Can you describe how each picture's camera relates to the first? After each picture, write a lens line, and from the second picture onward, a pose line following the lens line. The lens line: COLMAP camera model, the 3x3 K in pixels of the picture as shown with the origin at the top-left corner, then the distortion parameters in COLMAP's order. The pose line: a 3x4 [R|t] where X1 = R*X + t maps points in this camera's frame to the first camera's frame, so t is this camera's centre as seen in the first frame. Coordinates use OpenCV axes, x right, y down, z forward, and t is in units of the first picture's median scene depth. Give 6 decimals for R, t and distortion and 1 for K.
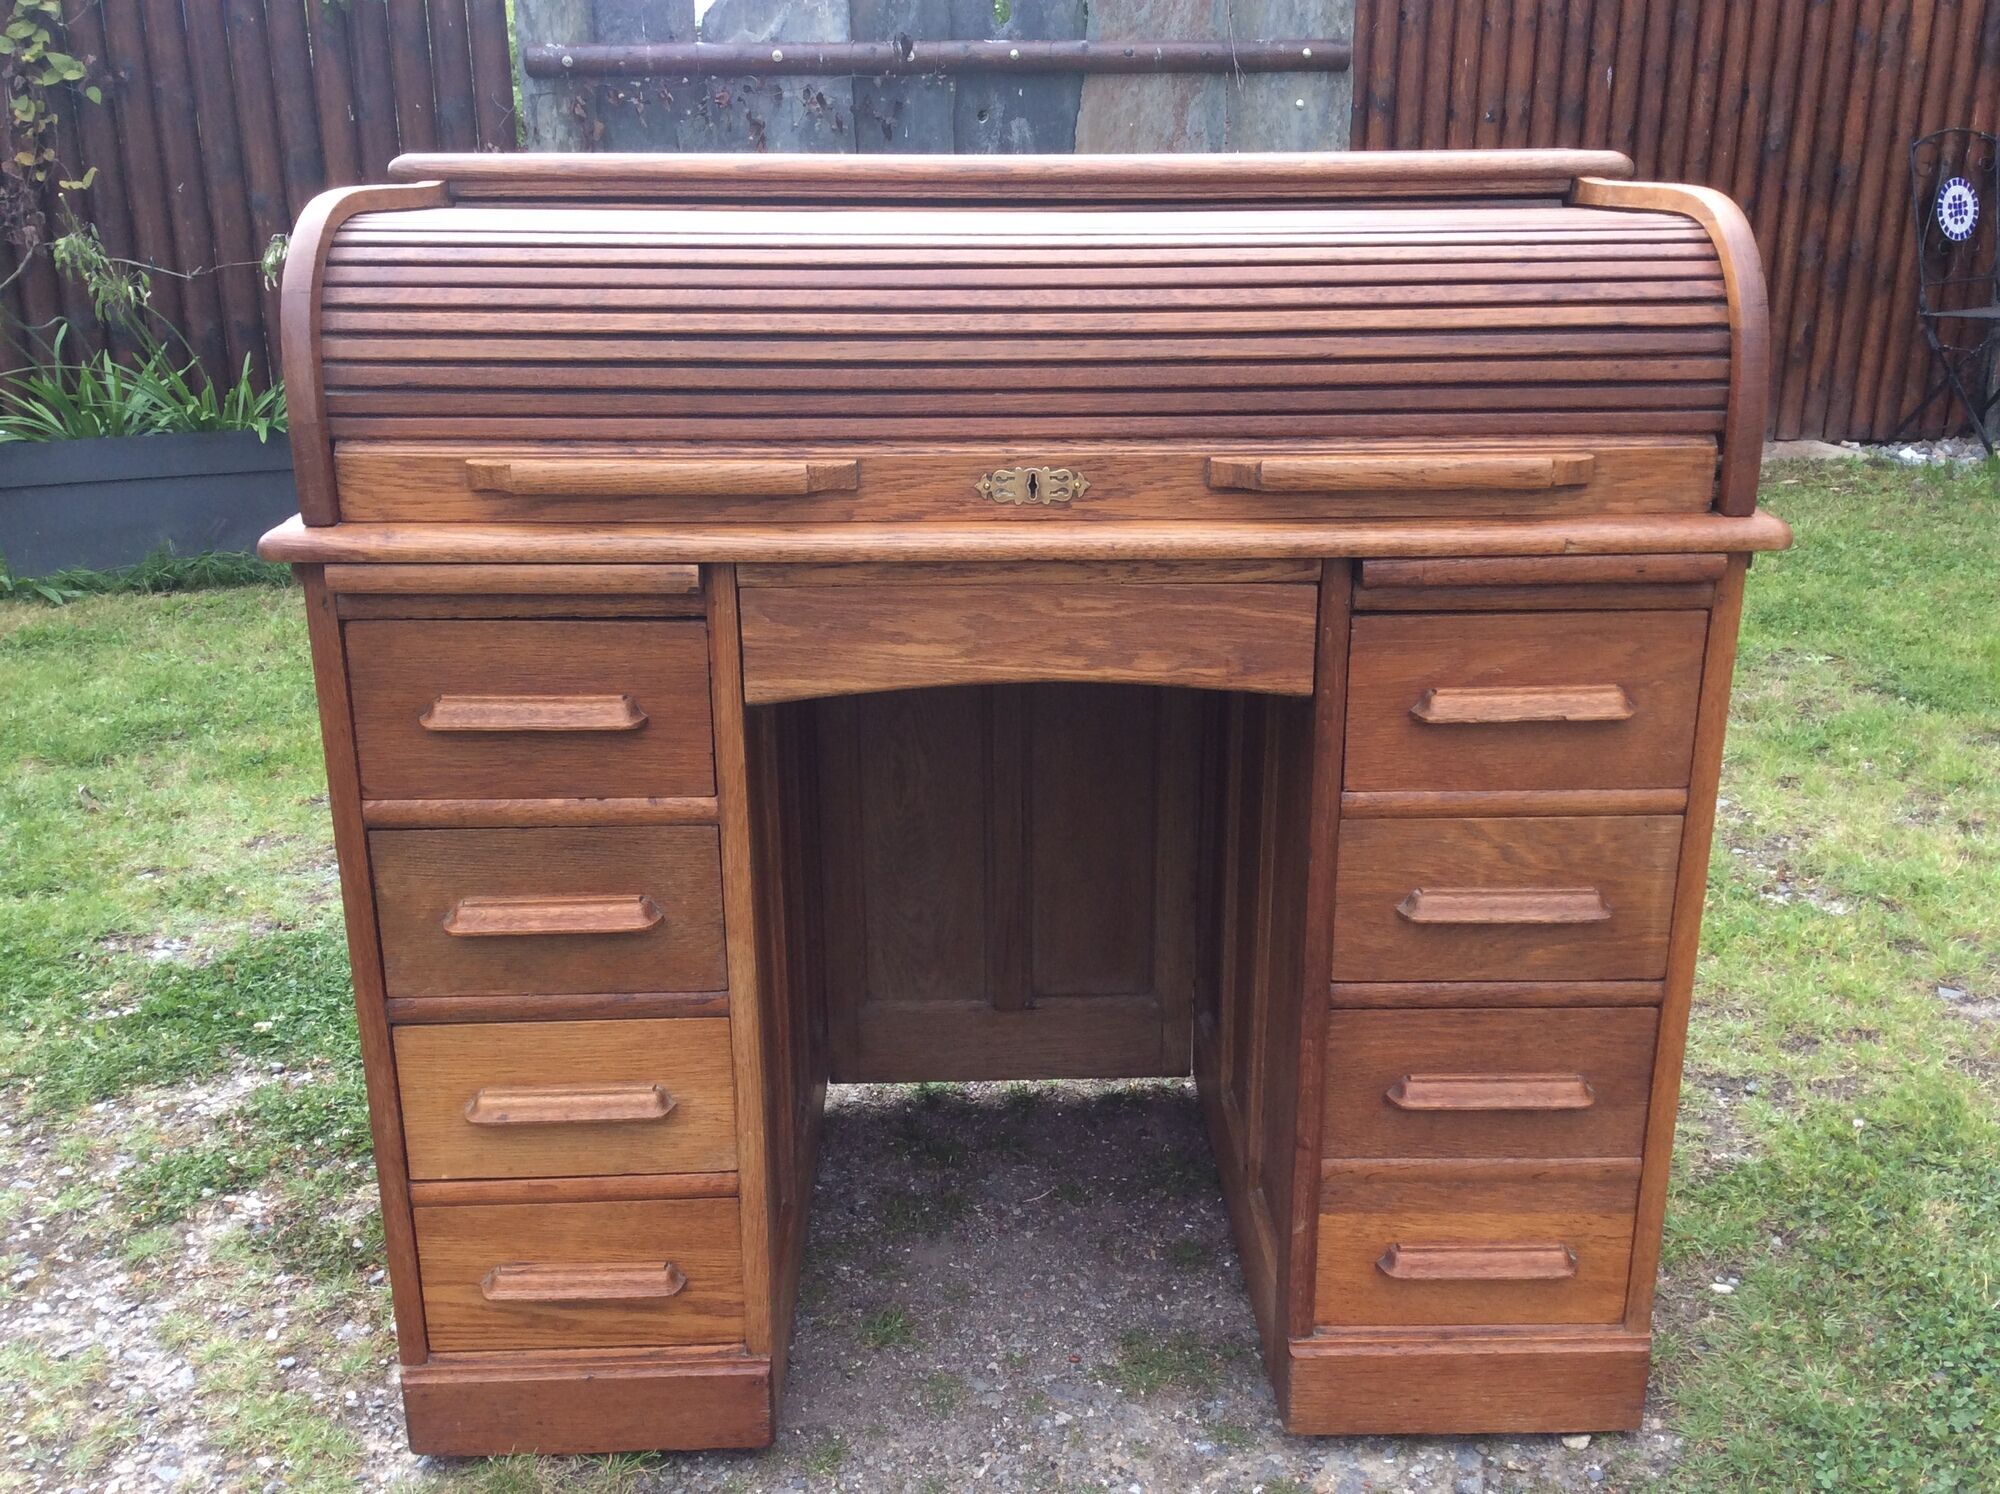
lens RADIAL K [[1841.6, 0, 1003.5], [0, 1841.6, 776.9], [0, 0, 1]] dist [0.030389, -0.064811]
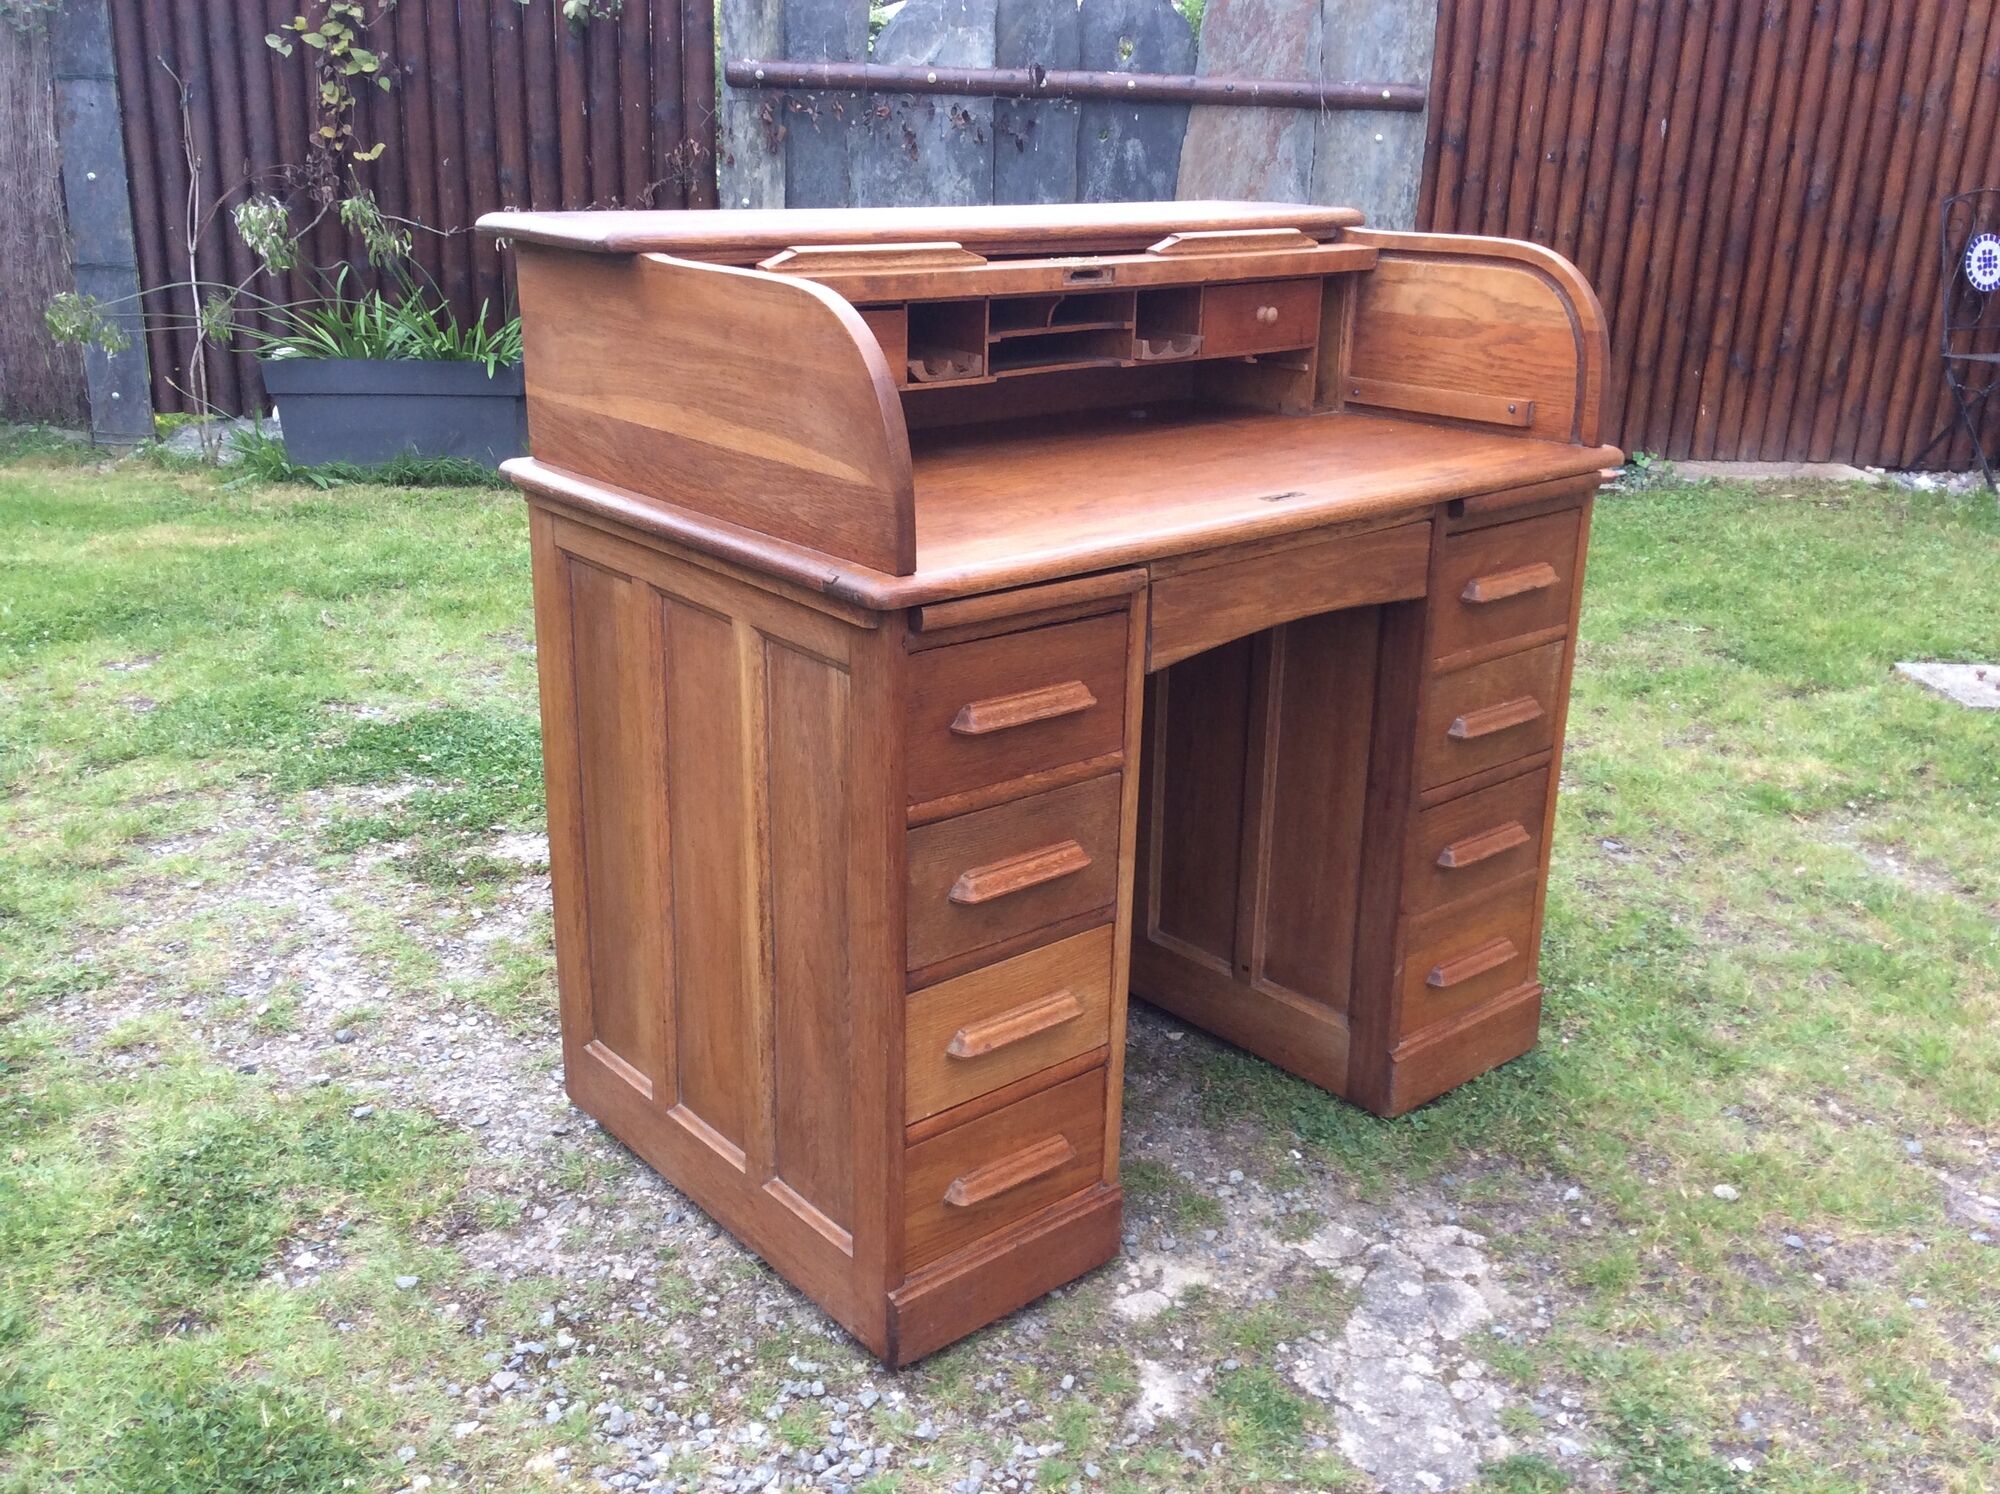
lens RADIAL K [[1819.3, 0, 1007.2], [0, 1819.3, 786.3], [0, 0, 1]] dist [0.124283, -0.263629]
pose [[0.989164, 0.090658, -0.115480, 0.235107], [-0.089289, 0.995861, 0.016984, 0.094275], [0.116542, -0.006489, 0.993165, -0.408598]]
